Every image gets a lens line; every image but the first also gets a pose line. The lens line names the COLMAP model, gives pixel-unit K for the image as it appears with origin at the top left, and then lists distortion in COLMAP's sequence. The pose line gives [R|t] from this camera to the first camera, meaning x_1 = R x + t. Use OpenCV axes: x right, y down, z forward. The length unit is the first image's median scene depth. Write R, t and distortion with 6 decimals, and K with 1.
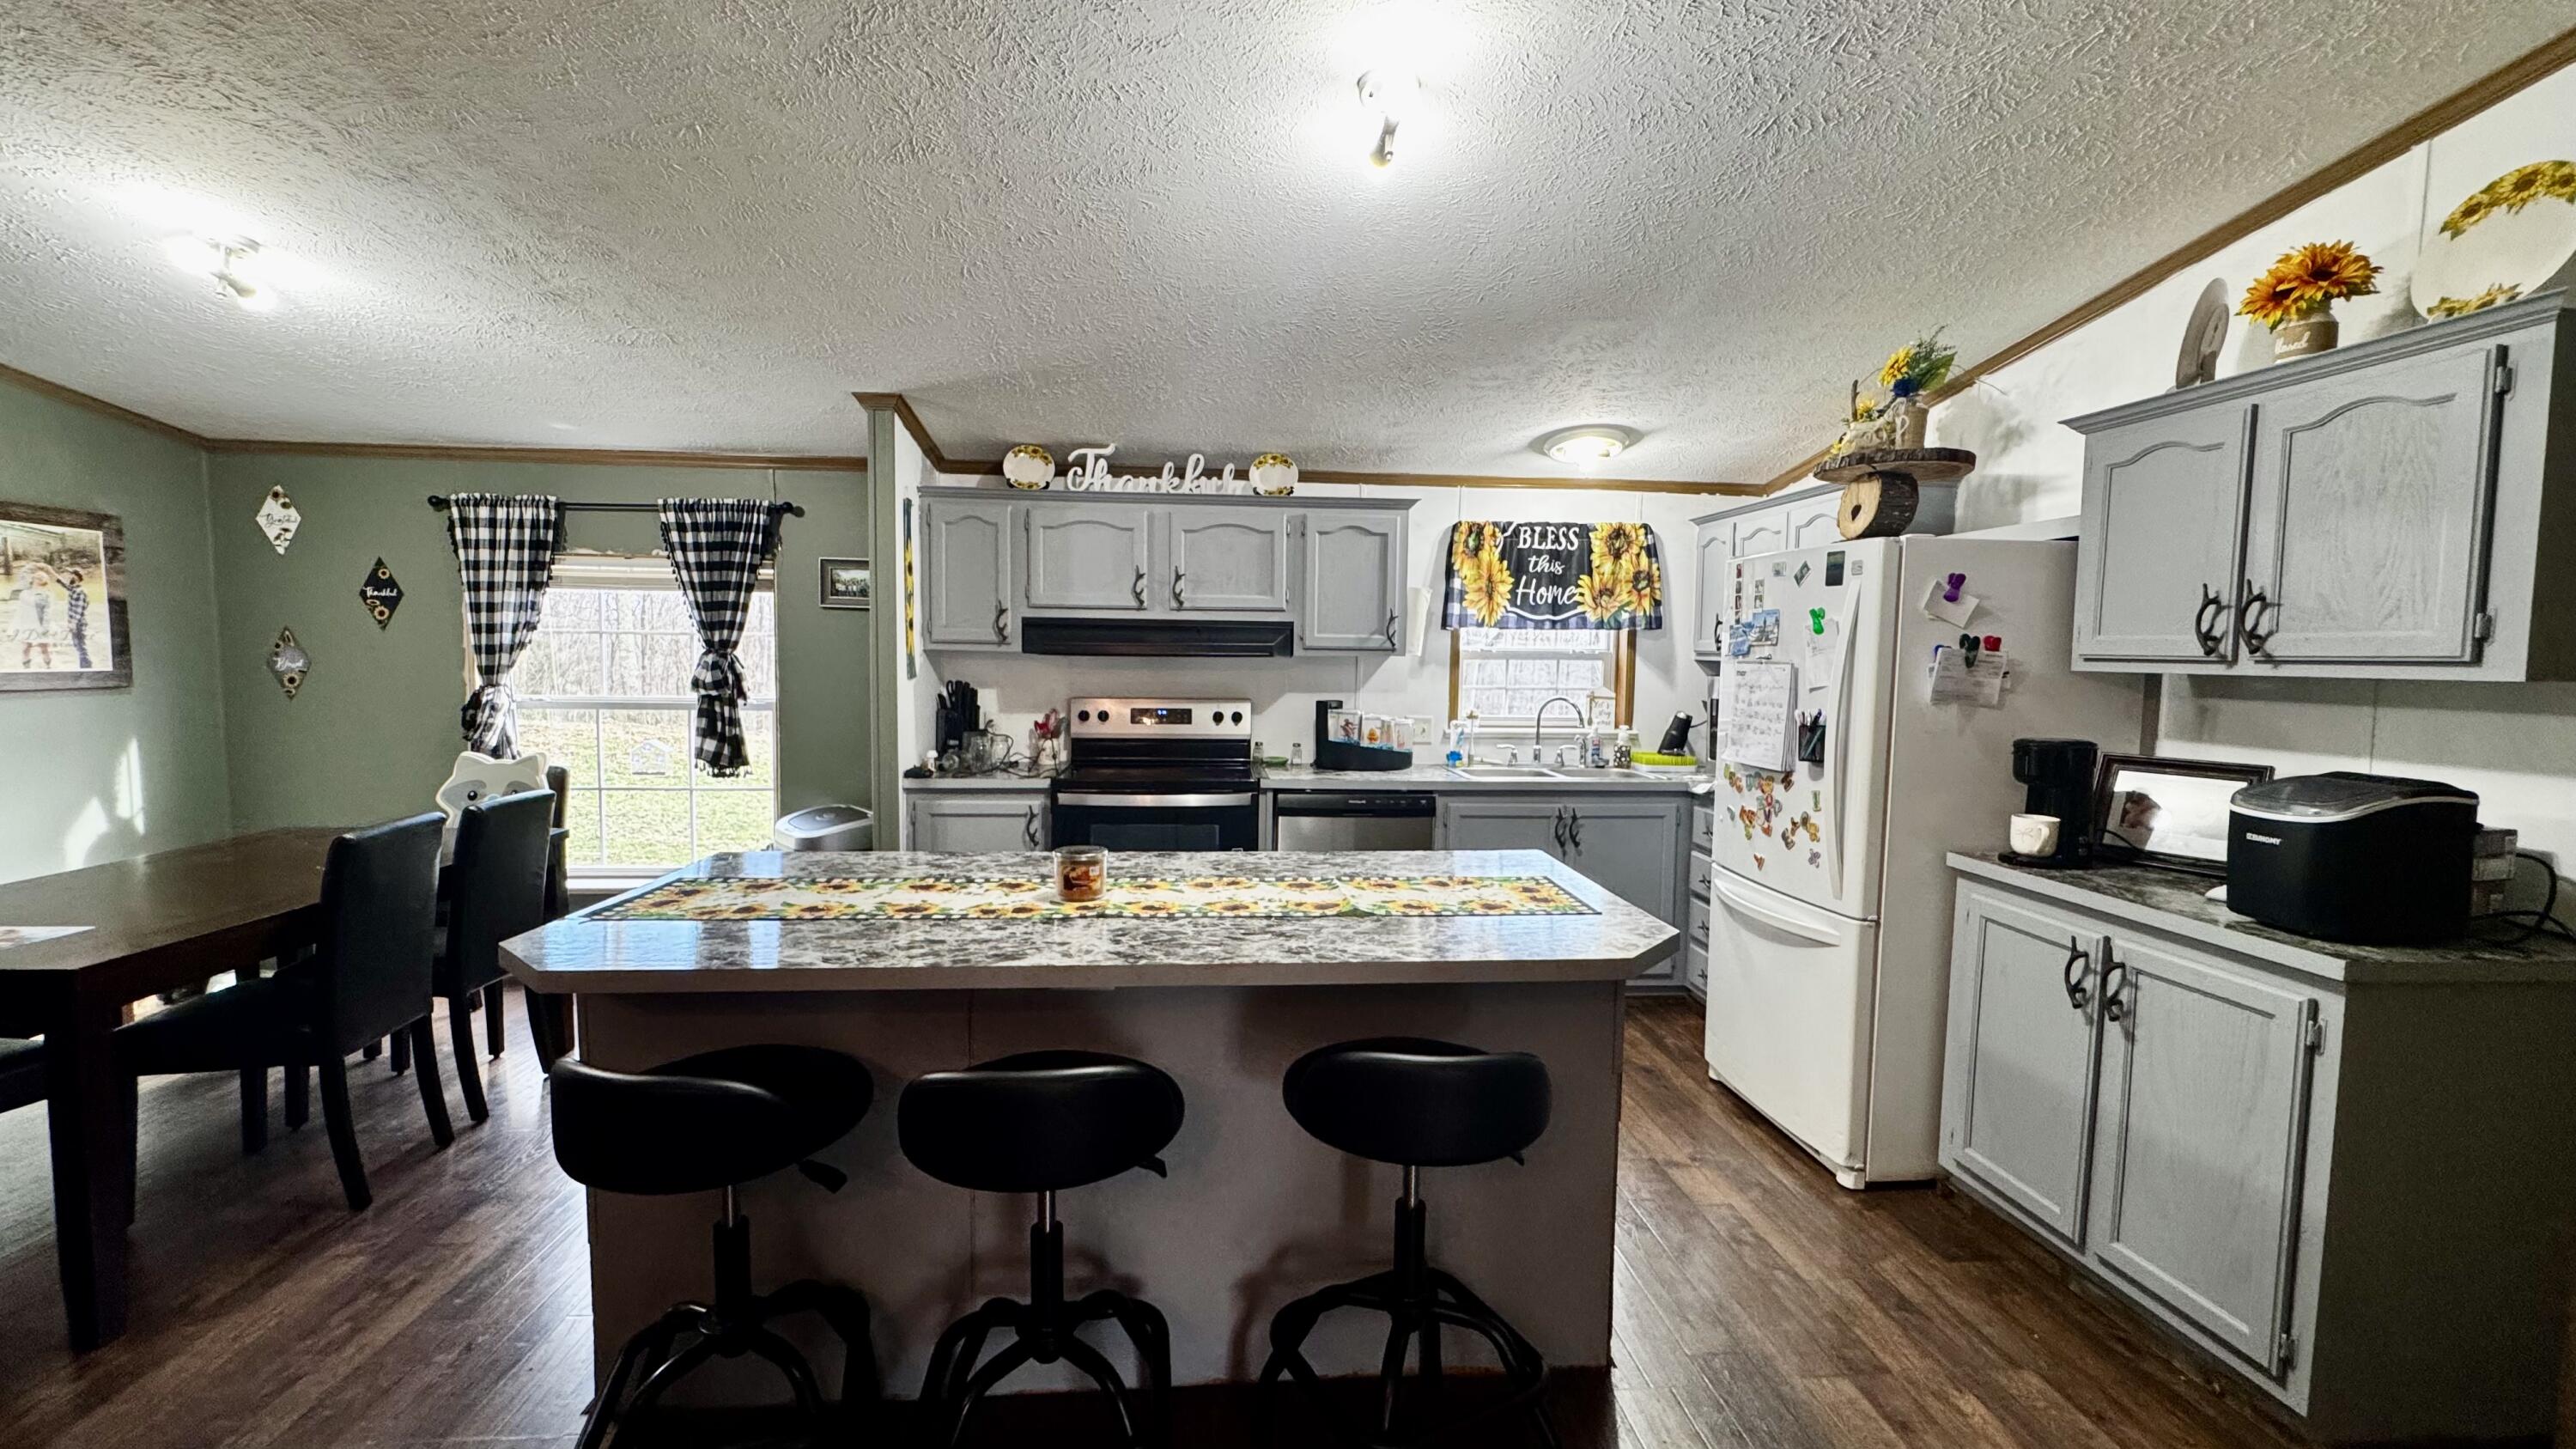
lens RADIAL K [[1031.8, 0, 1288.0], [0, 1031.8, 724.5], [0, 0, 1]] dist [-0.002615, -0.000062]
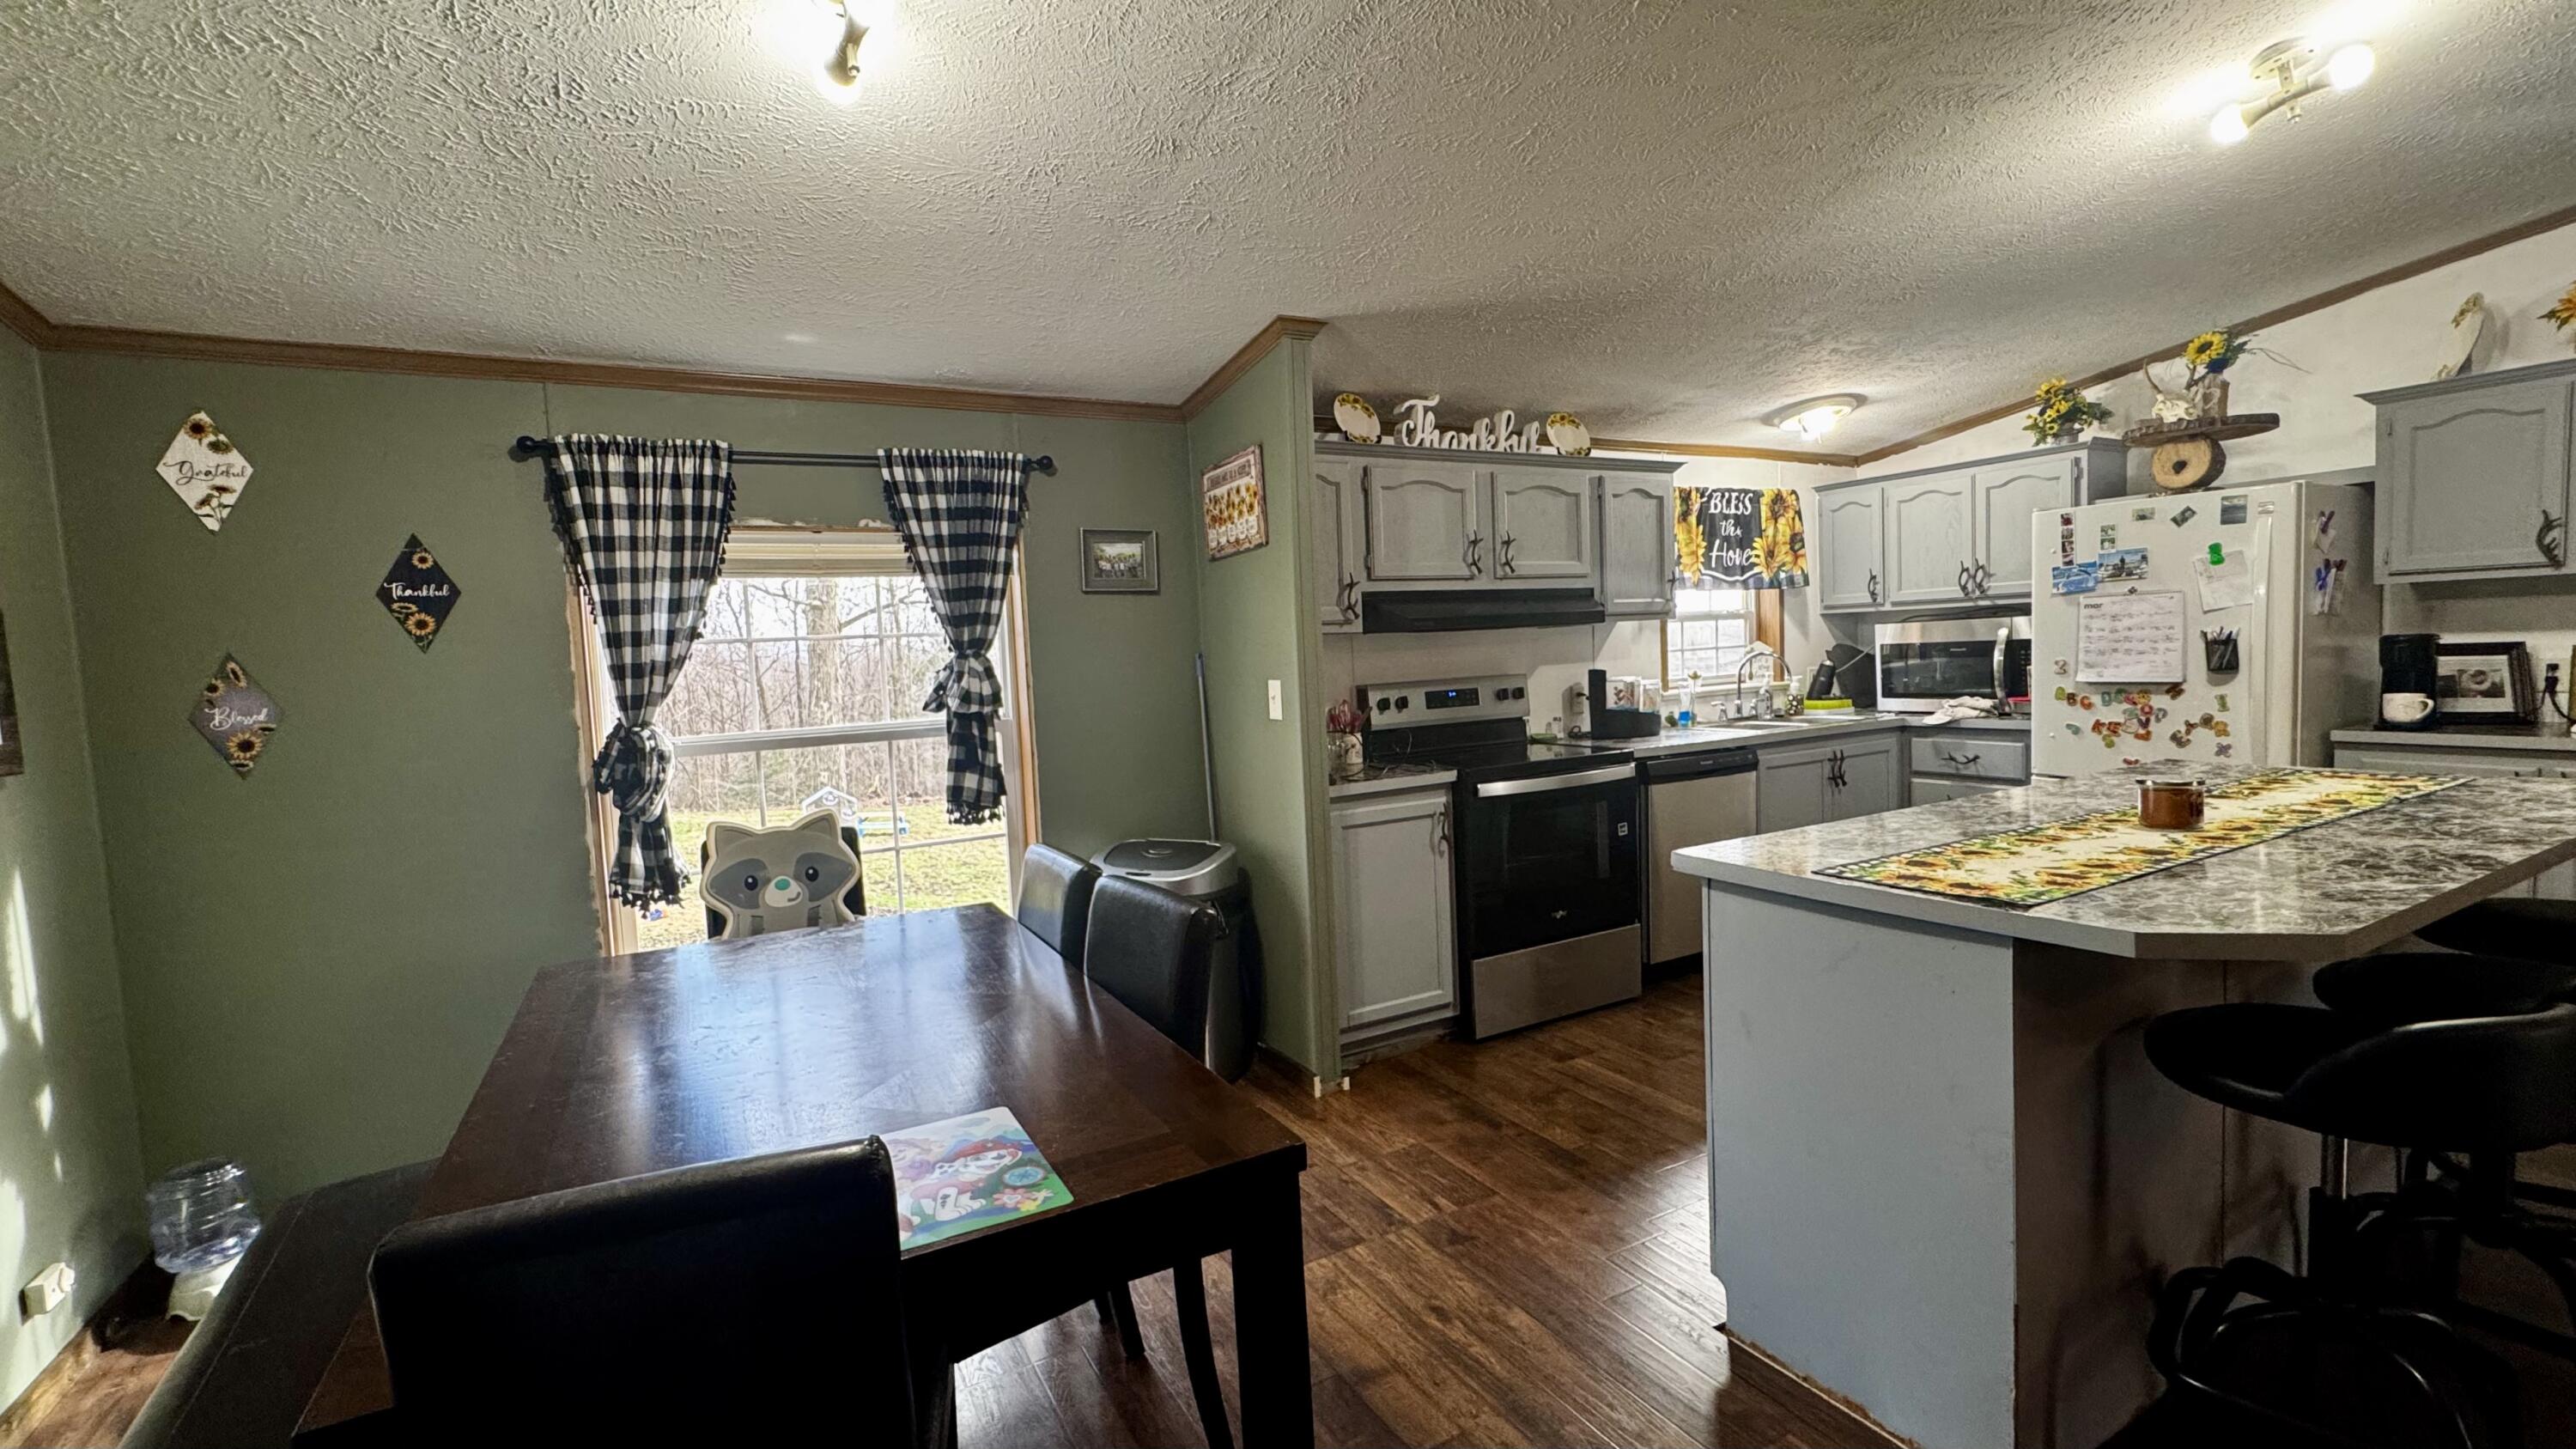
lens RADIAL K [[1084.8, 0, 1288.0], [0, 1084.8, 724.5], [0, 0, 1]] dist [-0.003365, 0.000259]
pose [[0.908724, -0.085895, 0.408465, -0.682206], [0.090095, 0.995893, 0.008987, -0.007153], [-0.407559, 0.028634, 0.912730, 0.196181]]
